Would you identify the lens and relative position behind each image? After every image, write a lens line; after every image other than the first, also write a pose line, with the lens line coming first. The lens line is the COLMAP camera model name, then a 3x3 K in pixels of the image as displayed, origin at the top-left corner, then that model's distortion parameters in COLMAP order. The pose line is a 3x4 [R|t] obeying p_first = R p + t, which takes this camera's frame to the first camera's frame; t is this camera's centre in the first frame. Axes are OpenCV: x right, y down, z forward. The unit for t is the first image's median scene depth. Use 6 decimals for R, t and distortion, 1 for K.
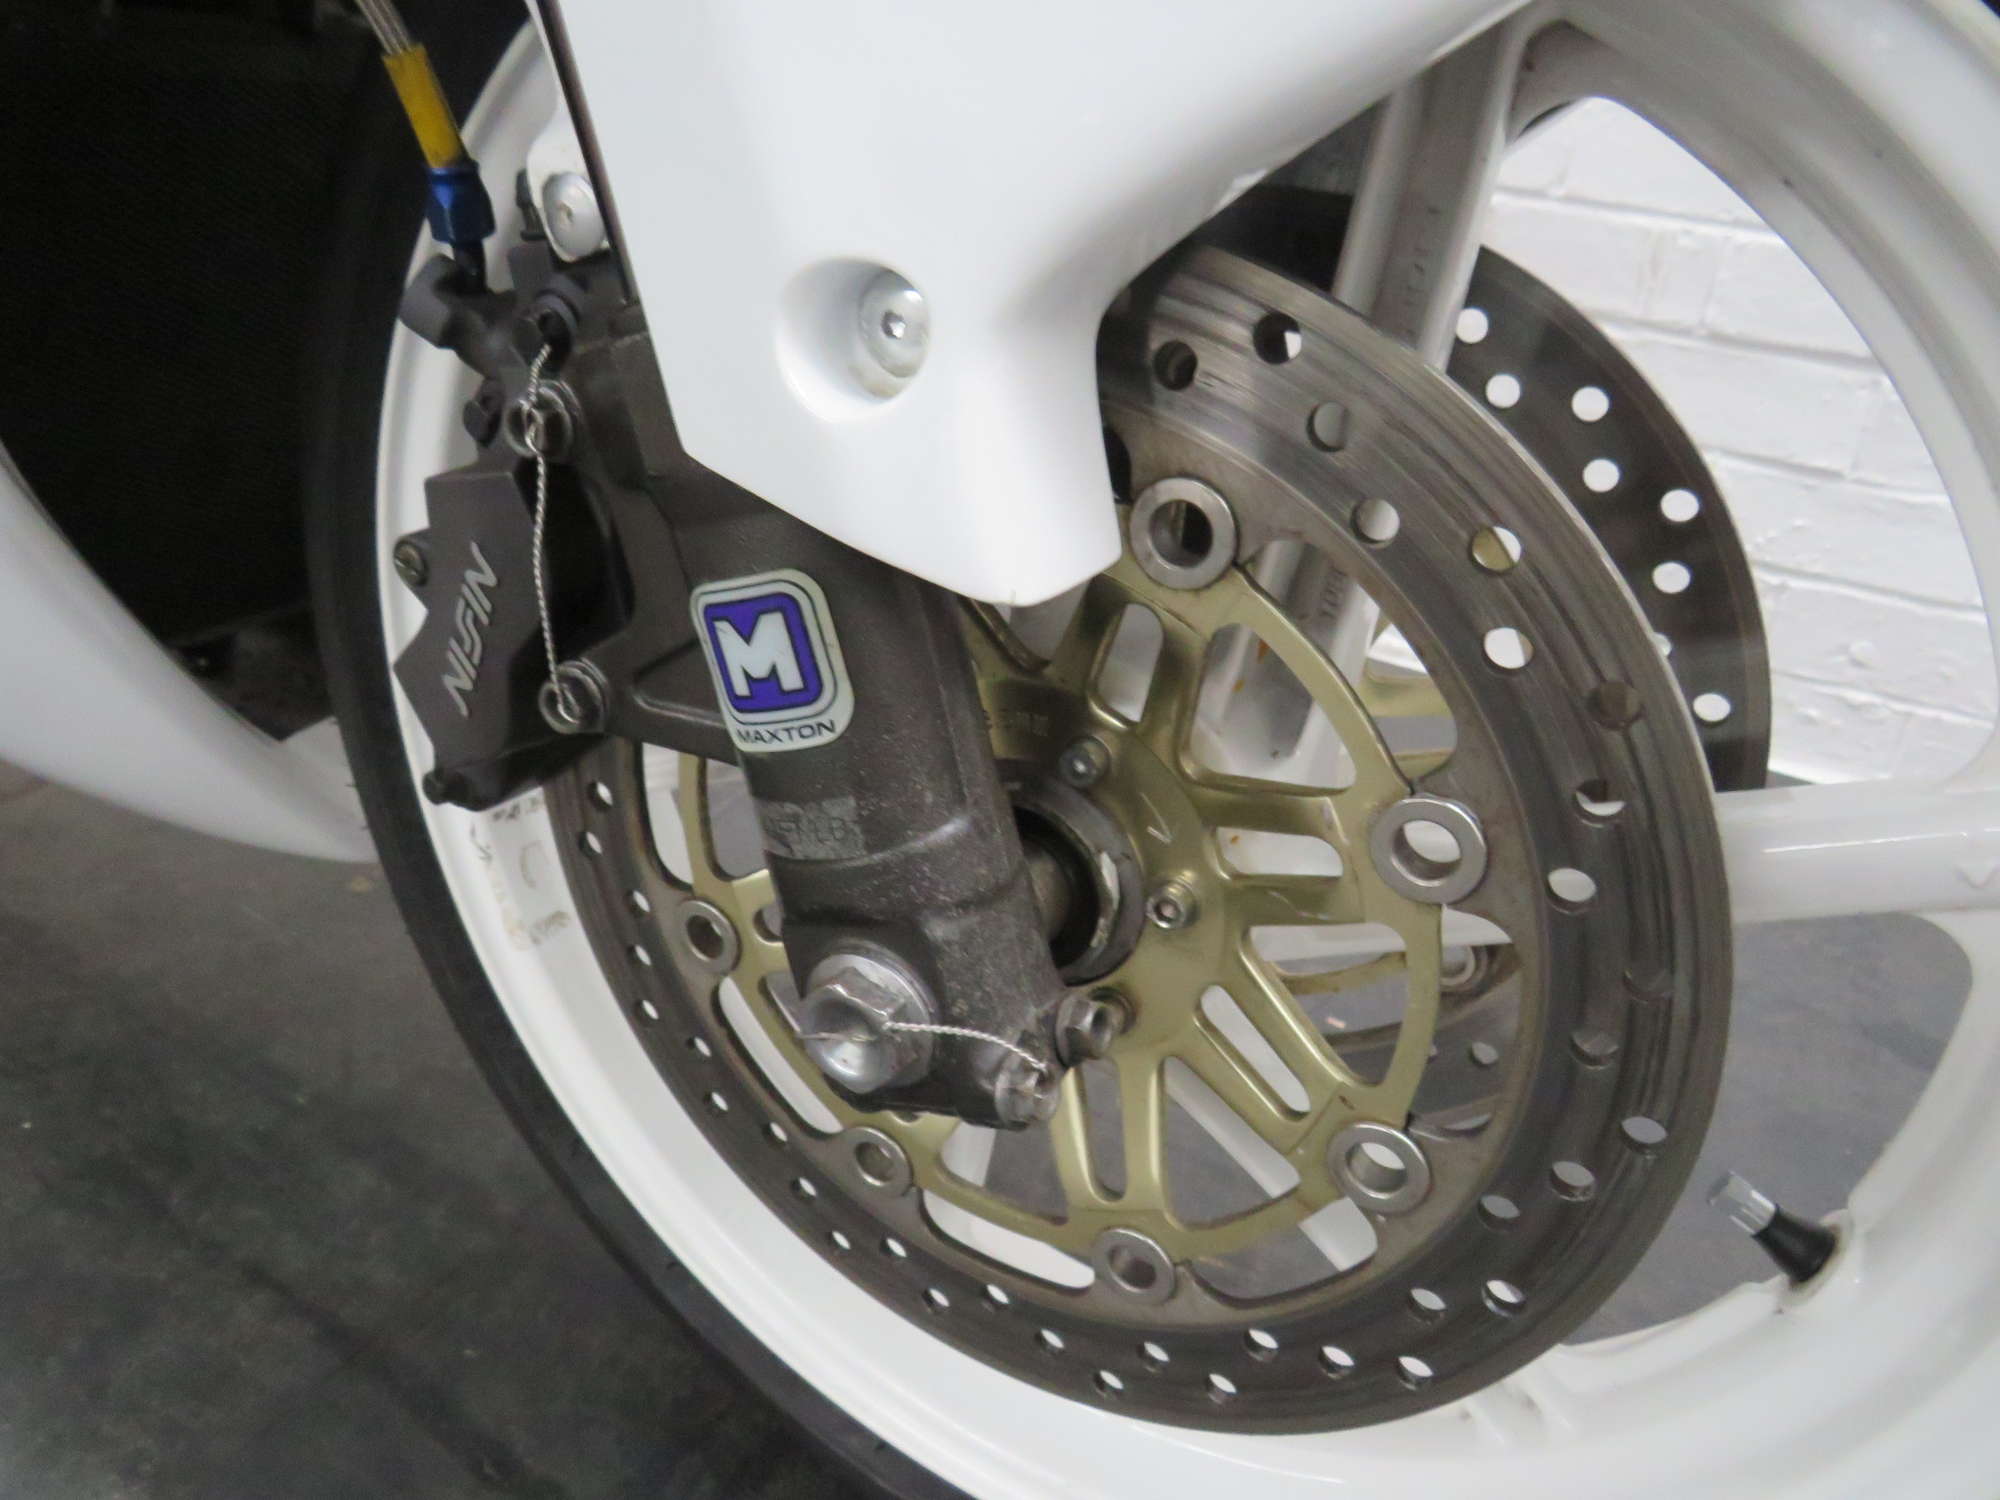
lens RADIAL K [[1405.8, 0, 991.7], [0, 1405.8, 760.4], [0, 0, 1]] dist [-0.031115, 0.012627]
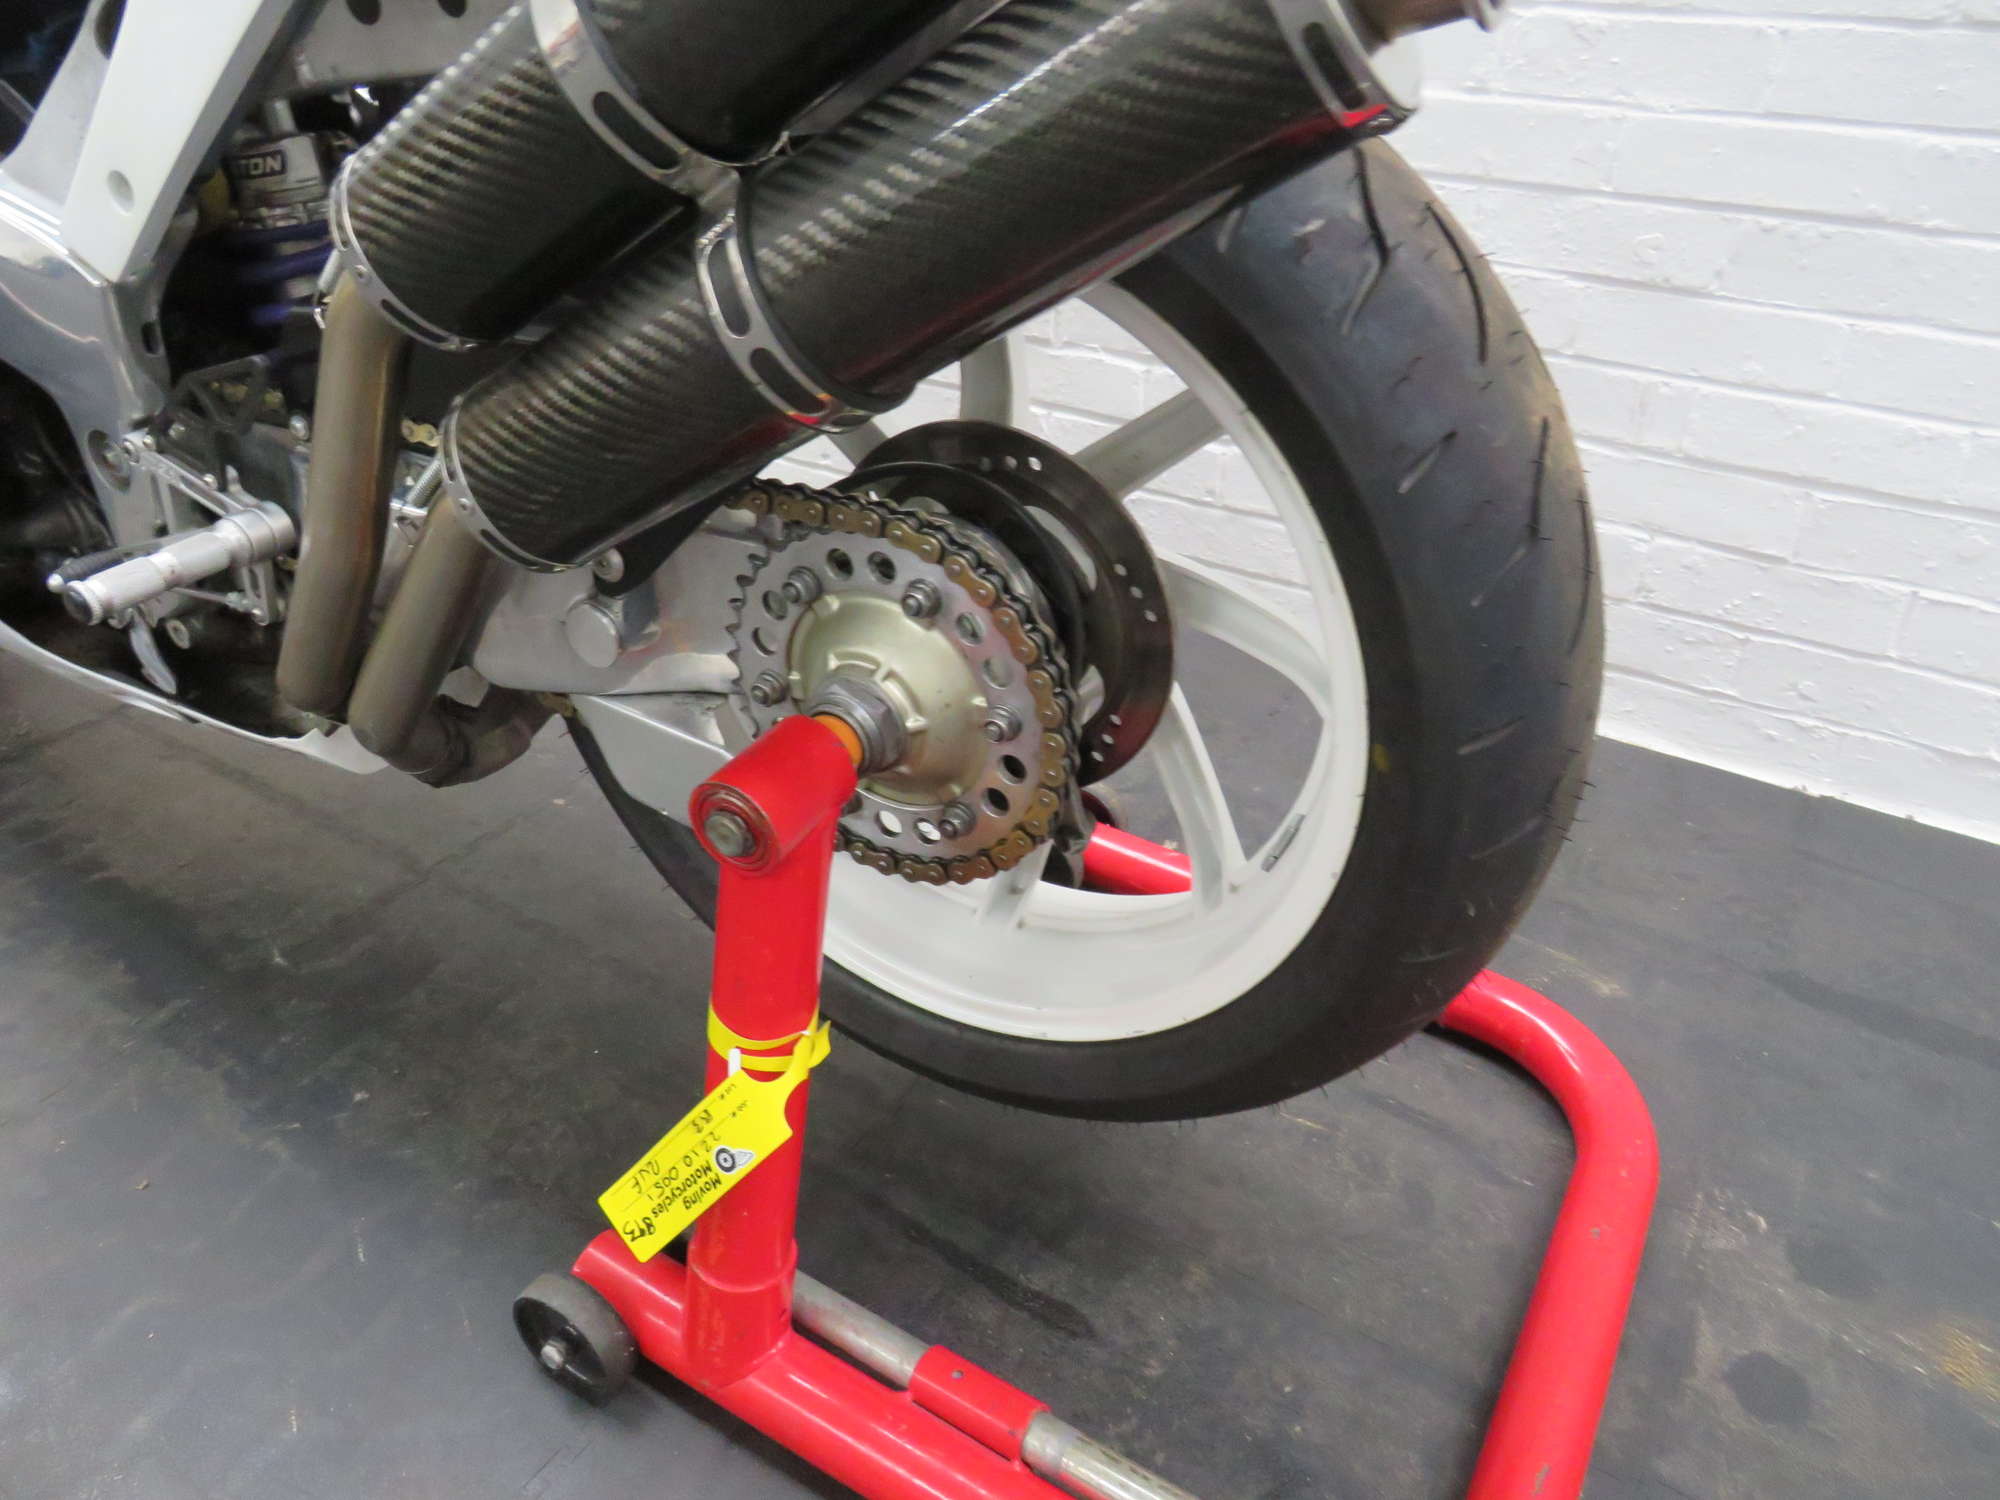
lens RADIAL K [[1405.8, 0, 997.1], [0, 1405.8, 759.4], [0, 0, 1]] dist [-0.031115, 0.012627]
pose [[0.997167, -0.022629, -0.071728, -0.146240], [0.026240, 0.998414, 0.049806, -0.275404], [0.070487, -0.051547, 0.996180, -1.083604]]
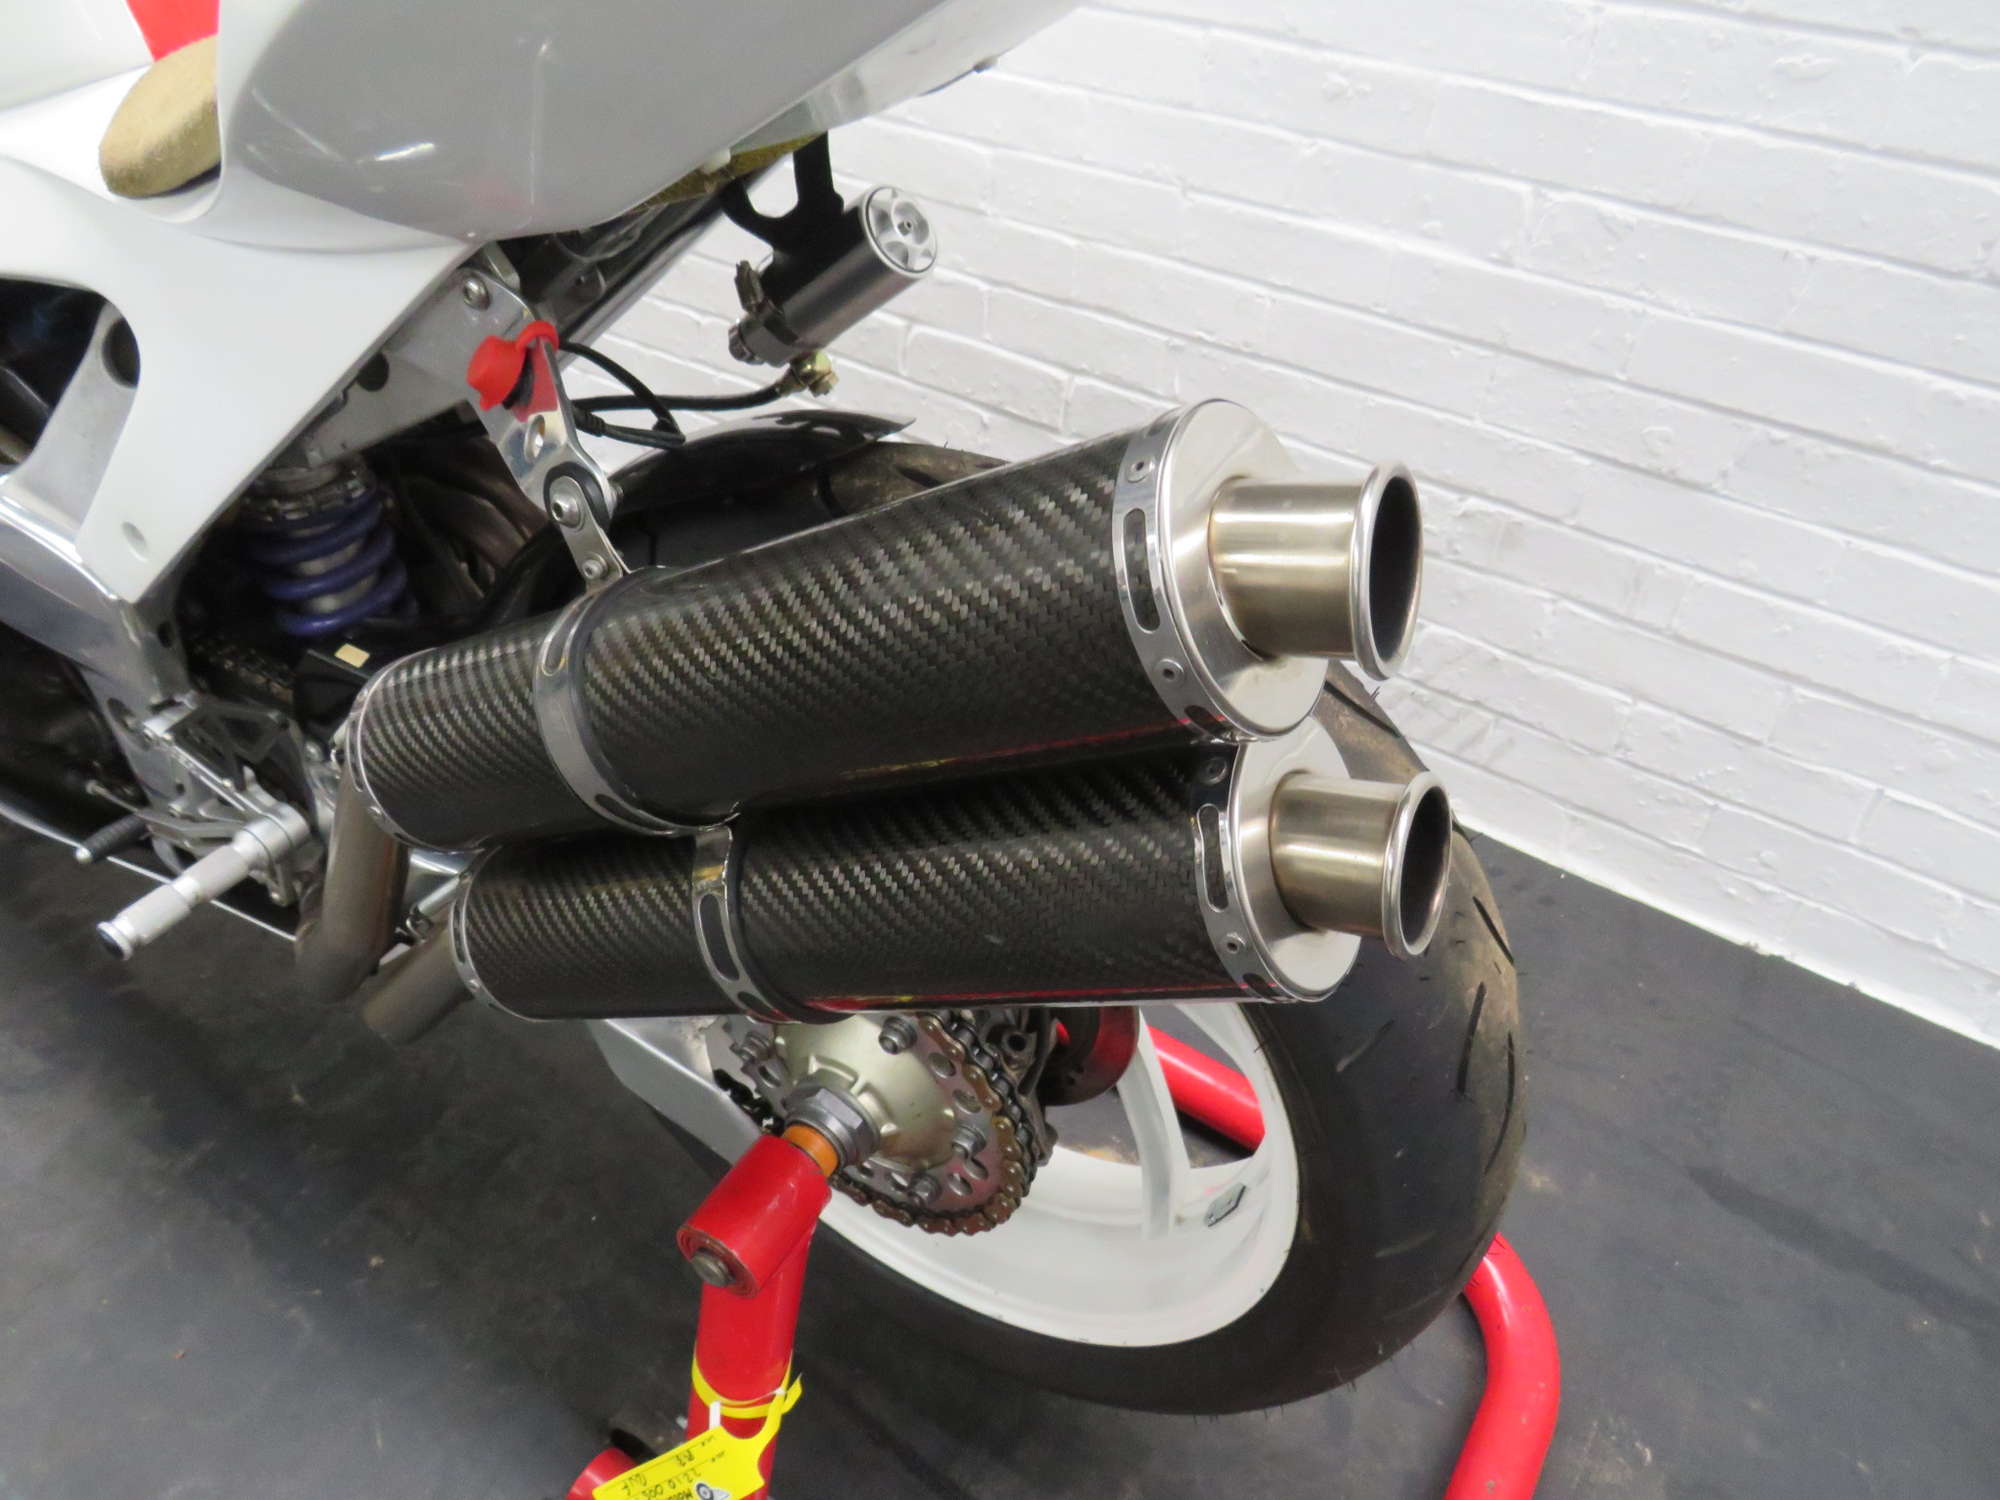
lens RADIAL K [[1405.8, 0, 998.3], [0, 1405.8, 748.7], [0, 0, 1]] dist [-0.031115, 0.012627]
pose [[0.996739, 0.034124, -0.073119, -0.100137], [-0.021363, 0.985440, 0.168679, -1.133355], [0.077810, -0.166567, 0.982955, -1.111929]]
